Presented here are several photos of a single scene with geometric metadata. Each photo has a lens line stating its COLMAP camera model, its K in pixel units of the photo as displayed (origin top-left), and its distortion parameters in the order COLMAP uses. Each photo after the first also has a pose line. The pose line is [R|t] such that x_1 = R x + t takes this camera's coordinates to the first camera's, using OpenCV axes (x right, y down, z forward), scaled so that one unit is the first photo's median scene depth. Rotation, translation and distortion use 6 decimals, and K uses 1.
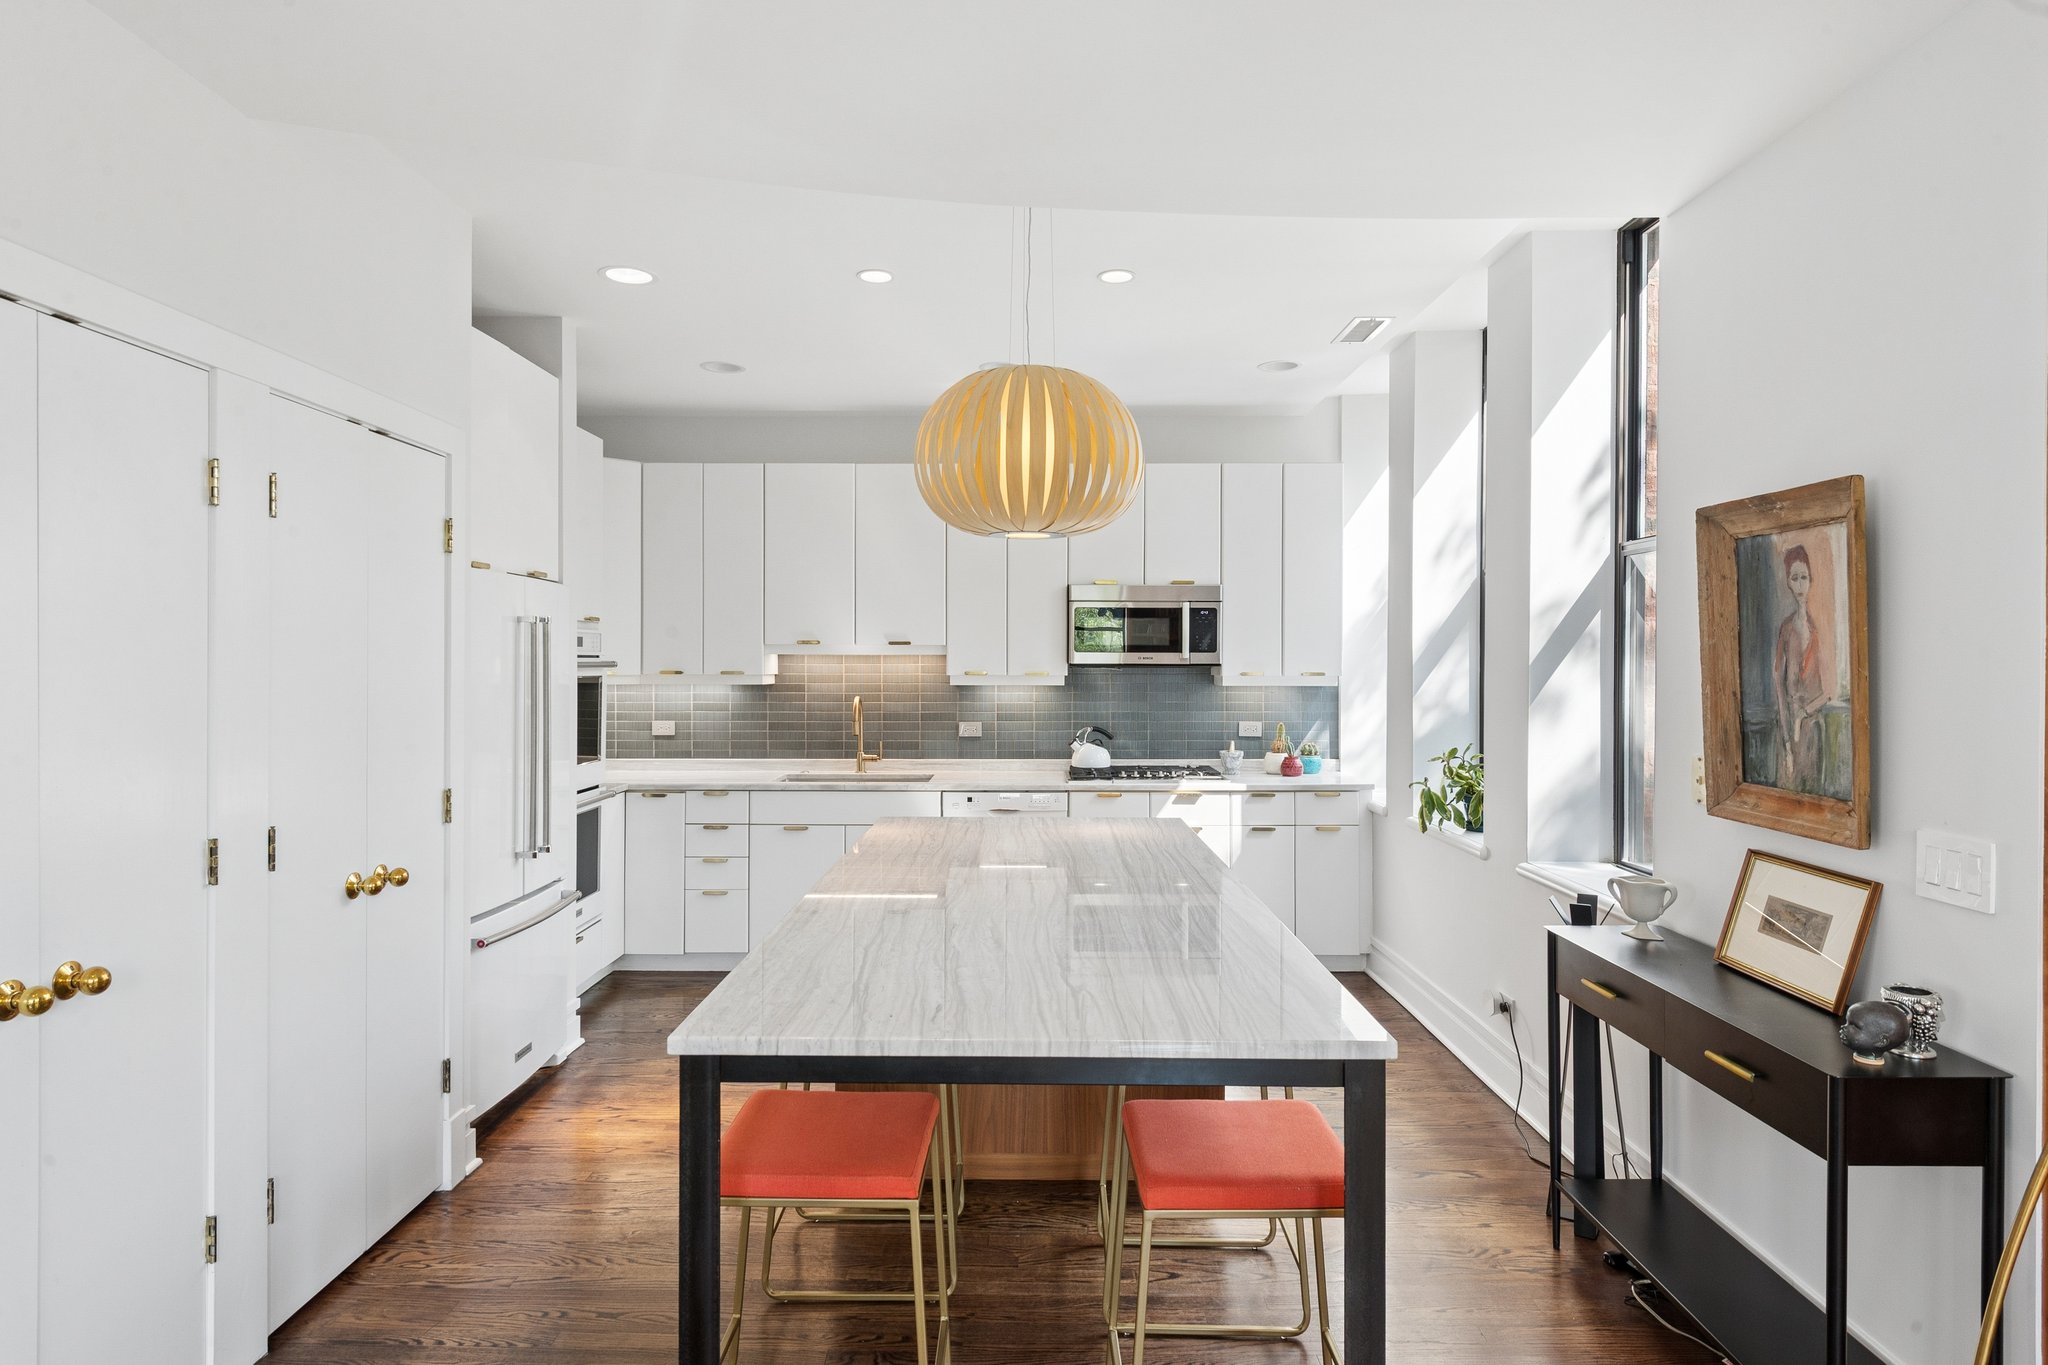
lens RADIAL K [[1186.5, 0, 1031.6], [0, 1186.5, 678.8], [0, 0, 1]] dist [0.006484, -0.000016]
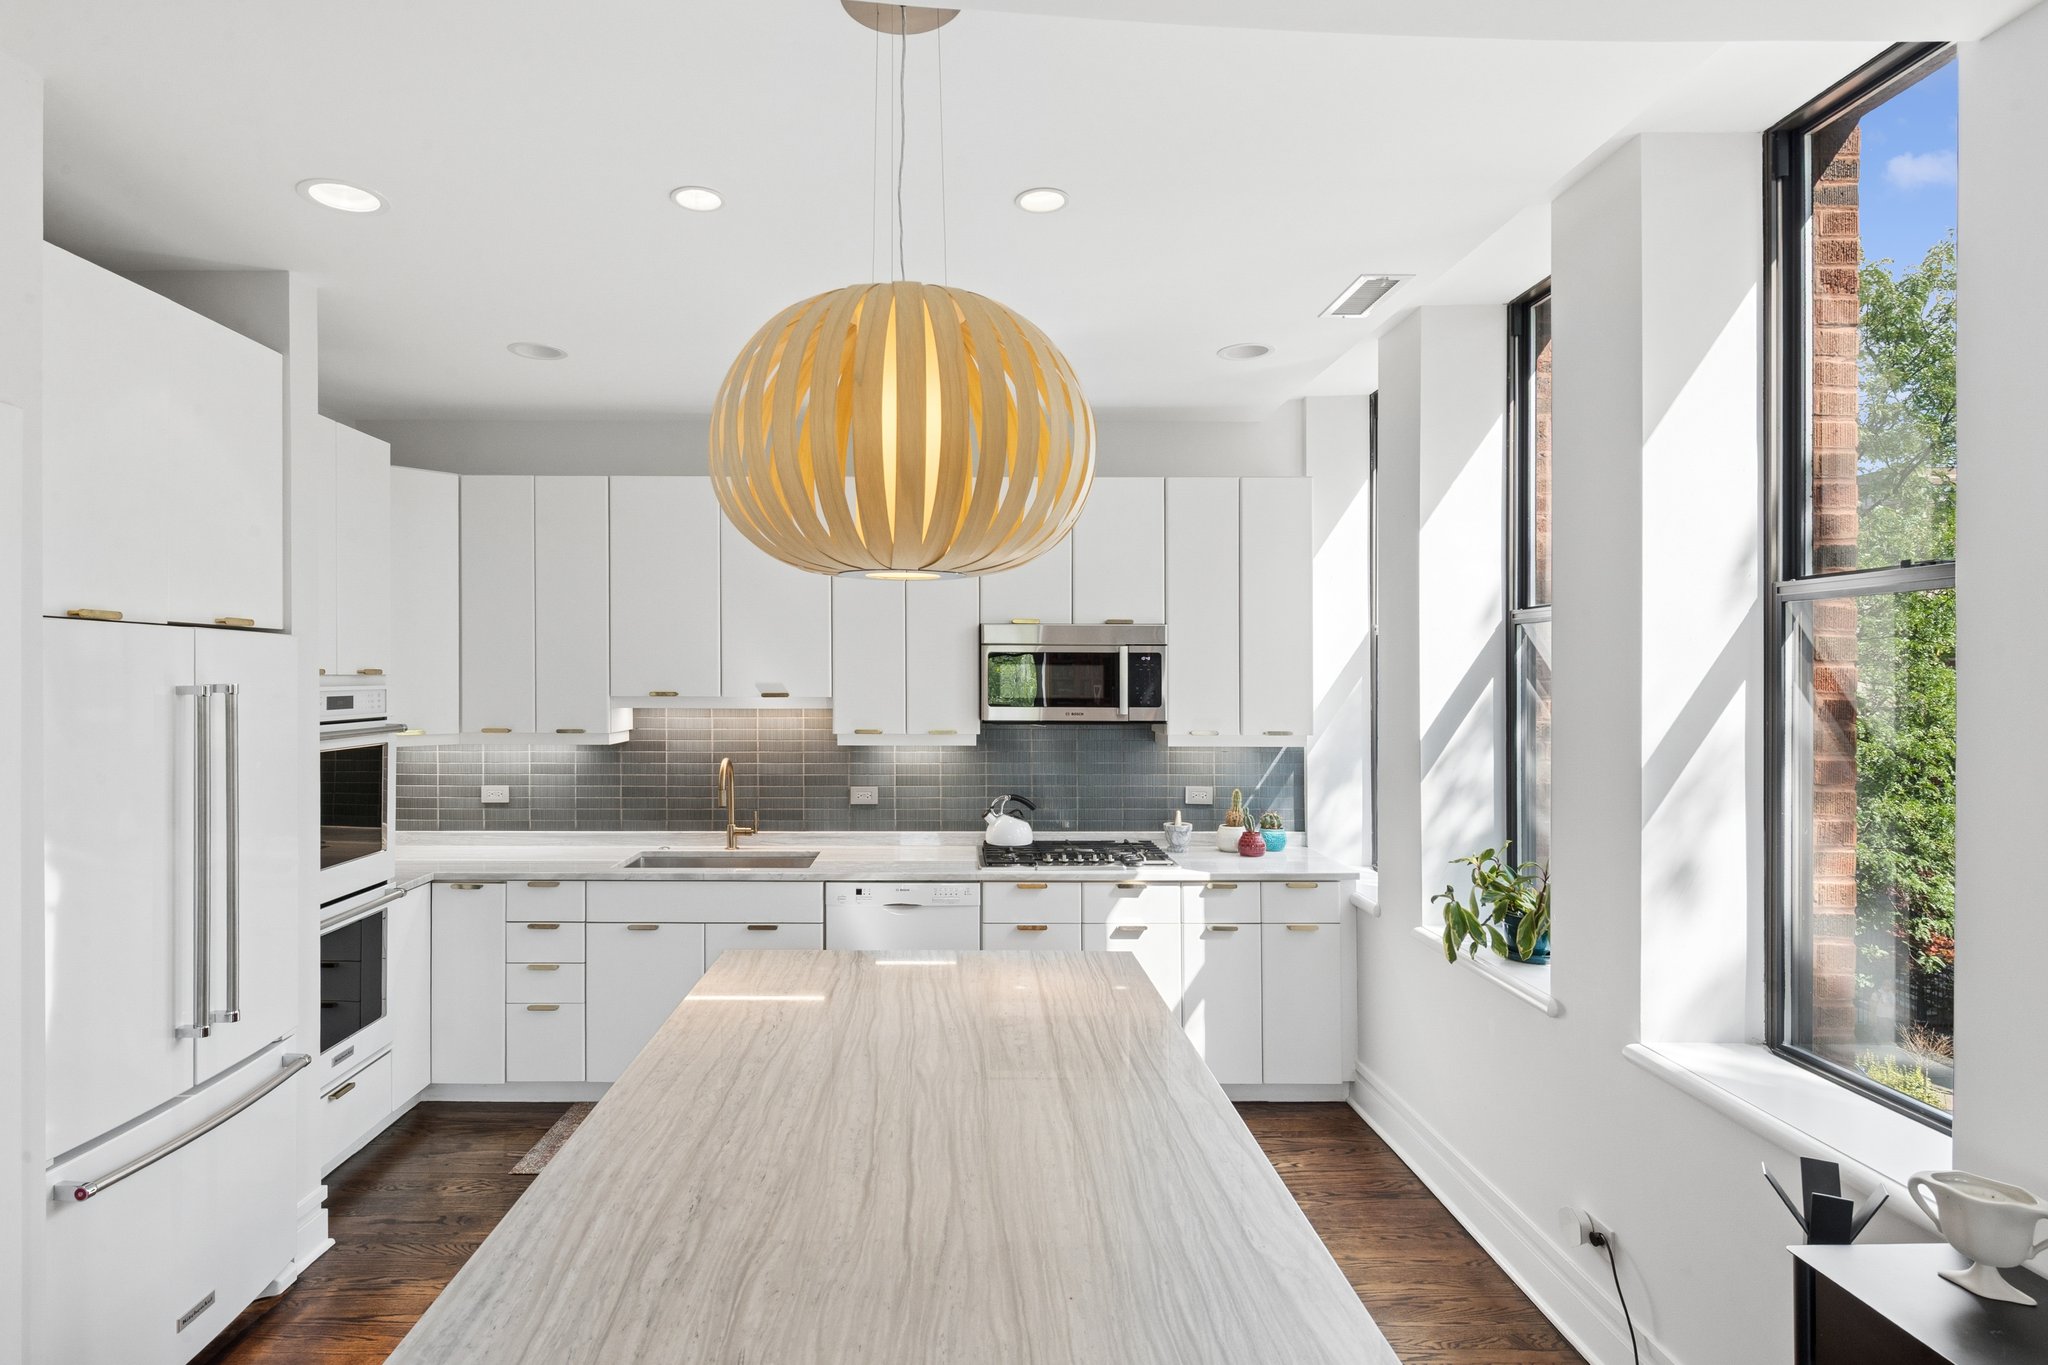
lens RADIAL K [[1128.2, 0, 1017.7], [0, 1128.2, 680.8], [0, 0, 1]] dist [-0.006777, 0.001234]
pose [[0.998236, -0.005010, 0.059157, 0.011047], [0.005696, 0.999918, -0.011430, -0.033103], [-0.059095, 0.011747, 0.998183, 0.233940]]
